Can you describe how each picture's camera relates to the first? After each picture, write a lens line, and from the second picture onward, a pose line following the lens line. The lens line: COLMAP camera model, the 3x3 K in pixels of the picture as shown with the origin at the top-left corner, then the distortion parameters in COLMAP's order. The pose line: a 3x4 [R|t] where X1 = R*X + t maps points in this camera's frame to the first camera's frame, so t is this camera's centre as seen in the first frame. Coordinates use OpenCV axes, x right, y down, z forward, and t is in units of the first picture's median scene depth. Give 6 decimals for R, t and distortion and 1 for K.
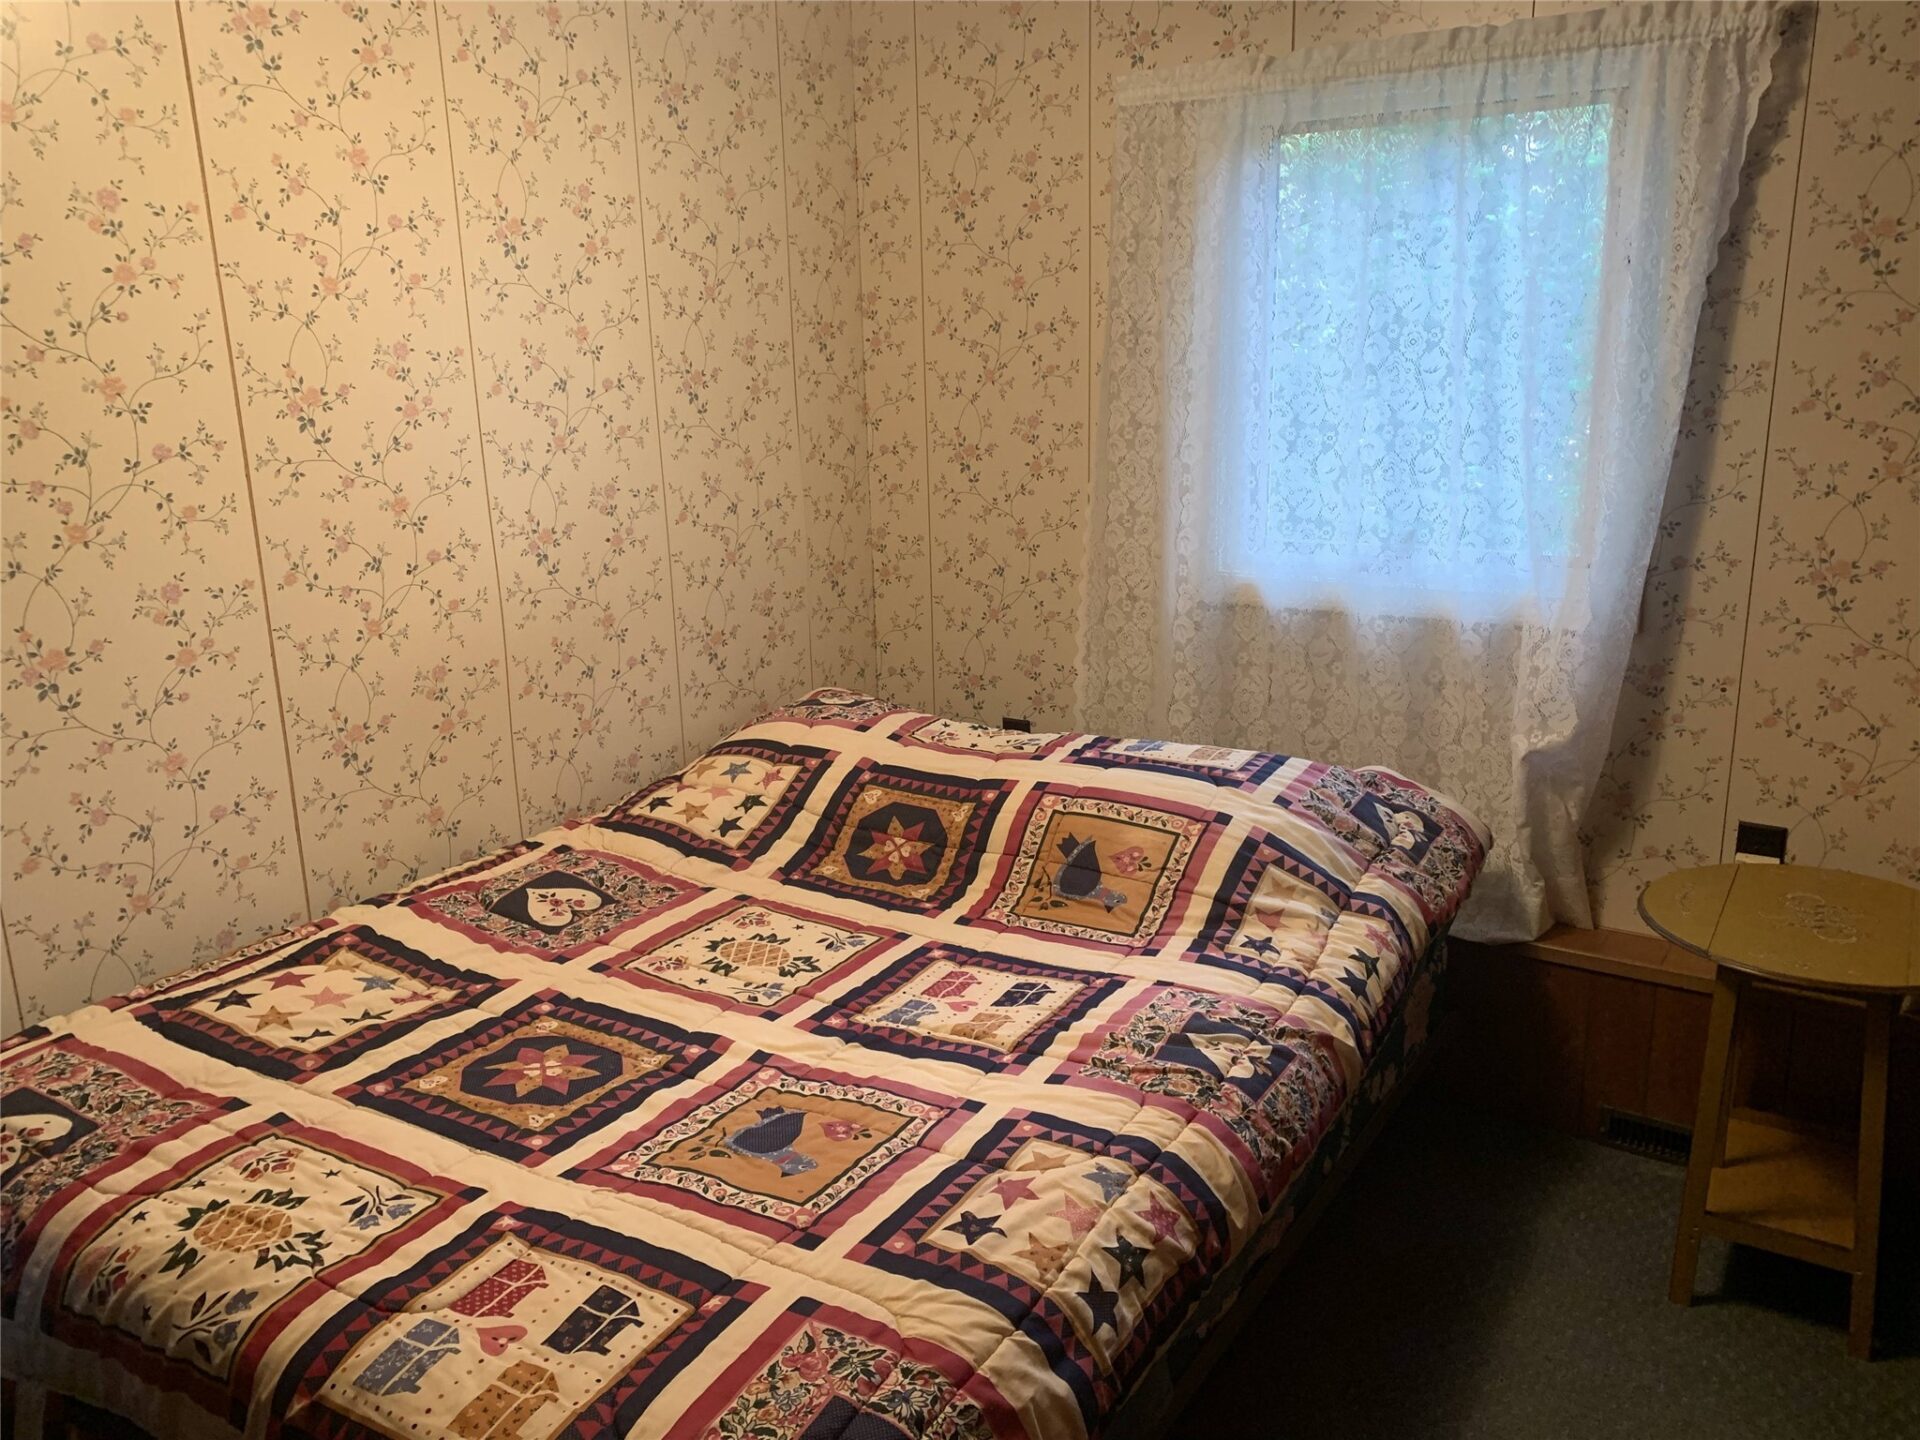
lens RADIAL K [[1463.3, 0, 1004.5], [0, 1463.3, 711.5], [0, 0, 1]] dist [0.096656, -0.097544]
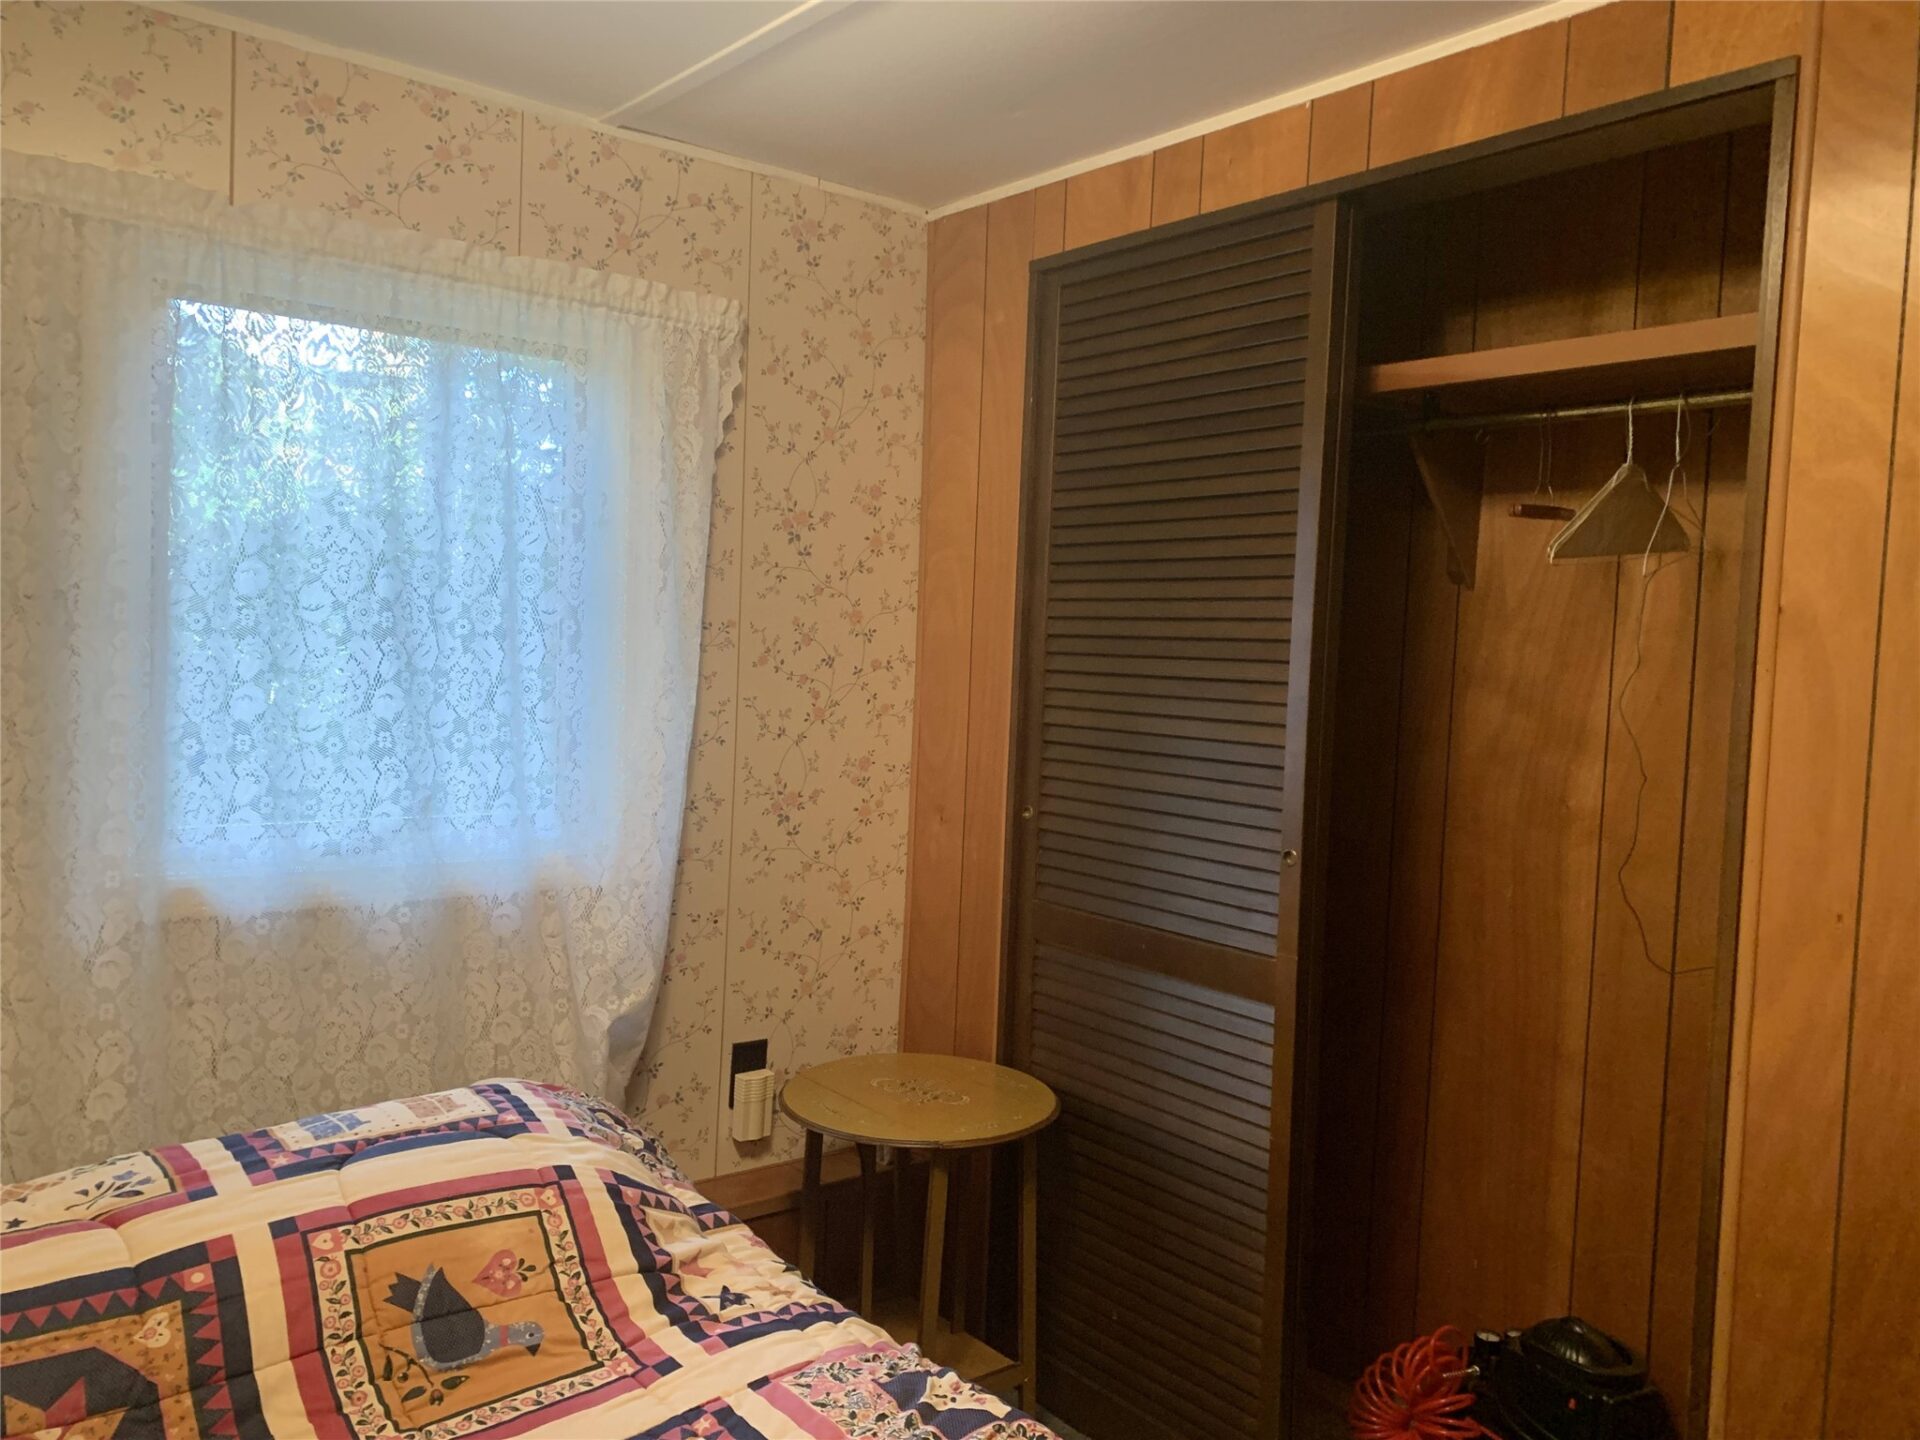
lens RADIAL K [[1462.4, 0, 967.9], [0, 1462.4, 737.8], [0, 0, 1]] dist [0.024512, -0.004935]
pose [[0.325284, -0.024515, 0.945298, -0.463736], [0.186779, 0.981635, -0.038815, -0.073378], [-0.926986, 0.189188, 0.323889, 0.500948]]
